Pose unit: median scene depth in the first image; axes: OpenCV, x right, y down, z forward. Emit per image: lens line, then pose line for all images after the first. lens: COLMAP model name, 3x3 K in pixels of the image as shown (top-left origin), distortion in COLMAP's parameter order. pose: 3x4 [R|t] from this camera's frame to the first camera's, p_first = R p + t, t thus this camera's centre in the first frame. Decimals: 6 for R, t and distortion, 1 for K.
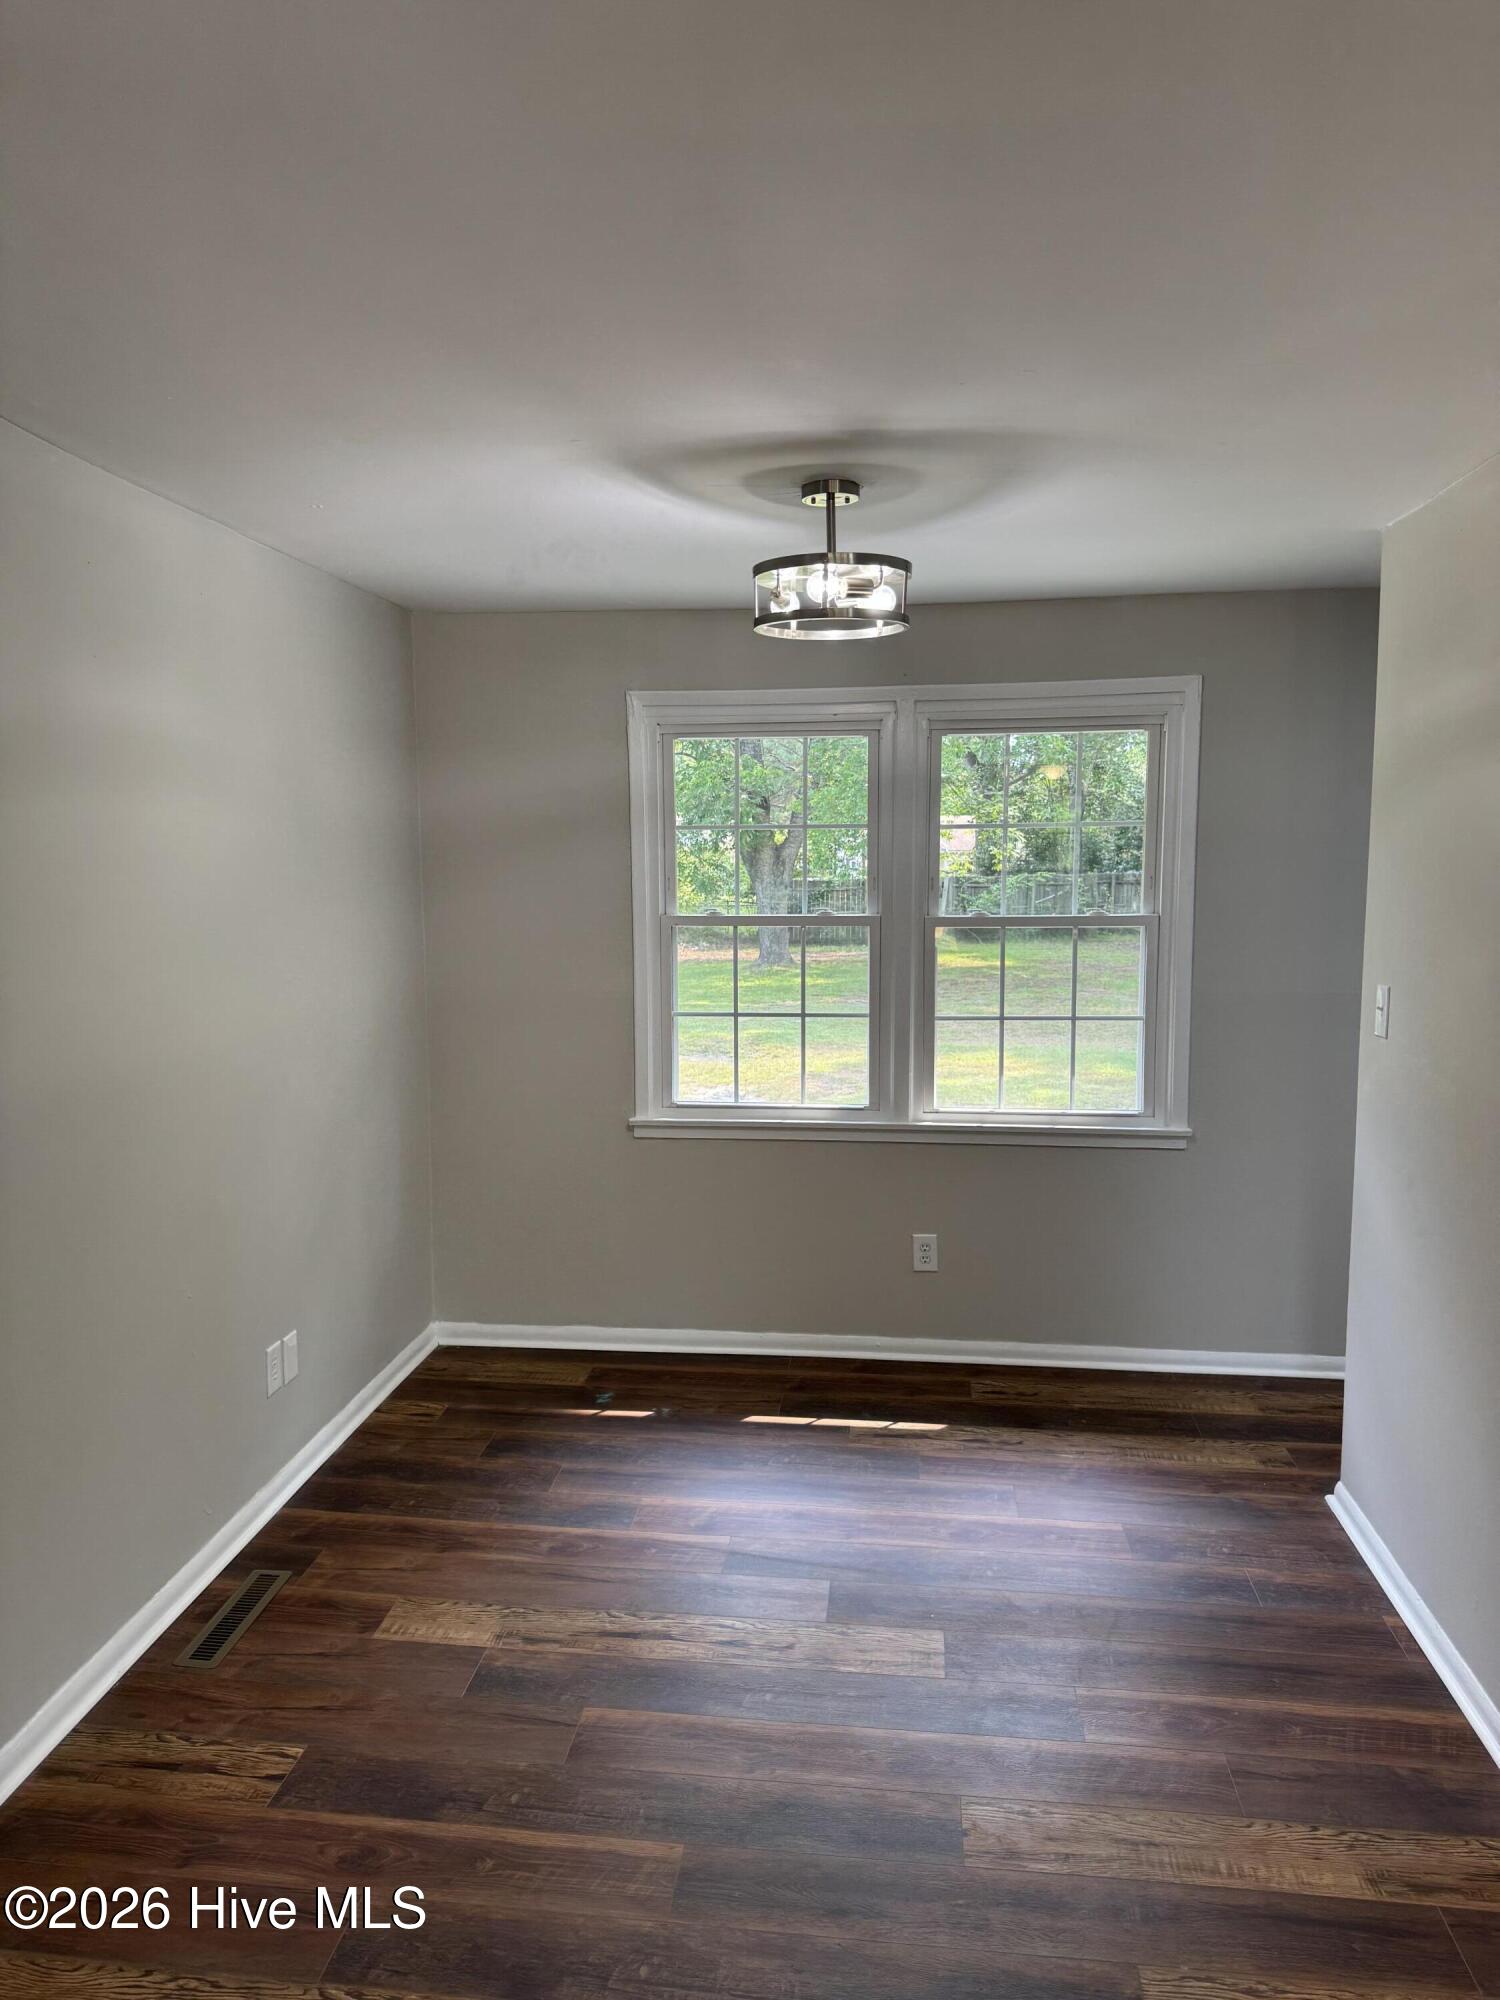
lens RADIAL K [[1158.9, 0, 757.9], [0, 1158.9, 956.3], [0, 0, 1]] dist [0.001915, 0.000094]
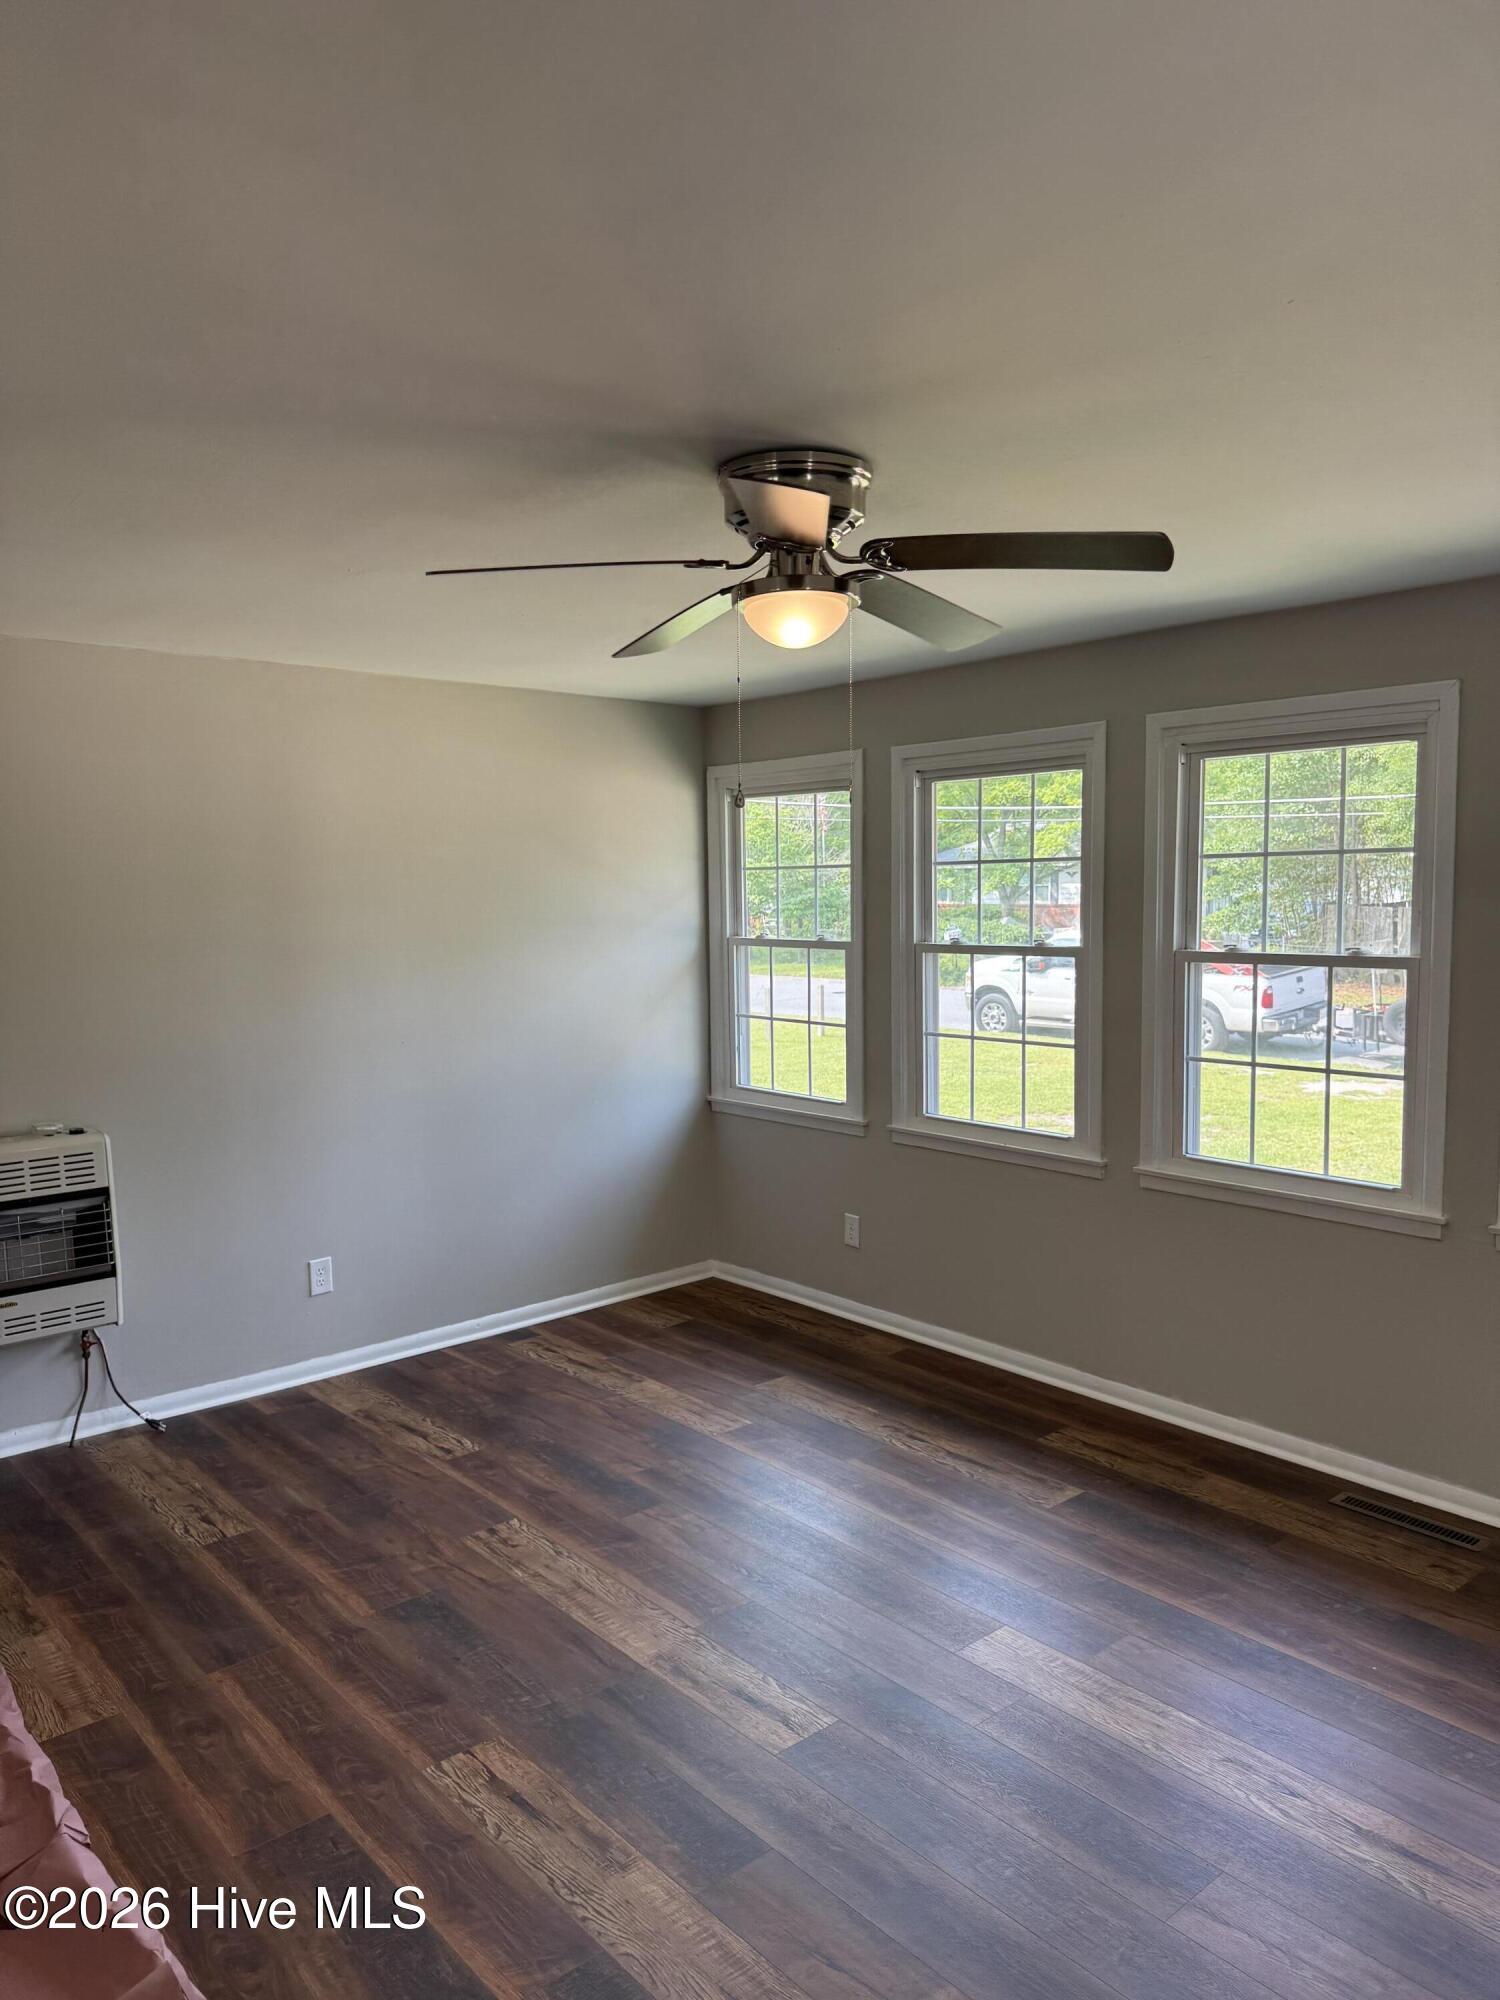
lens RADIAL K [[1375.3, 0, 750.0], [0, 1375.3, 1000.0], [0, 0, 1]] dist [-0.001613, -0.001443]
pose [[0.734809, 0.053144, -0.676189, 0.678778], [-0.053353, 0.998366, 0.020486, 0.000722], [0.676173, 0.021024, 0.736443, -0.073400]]
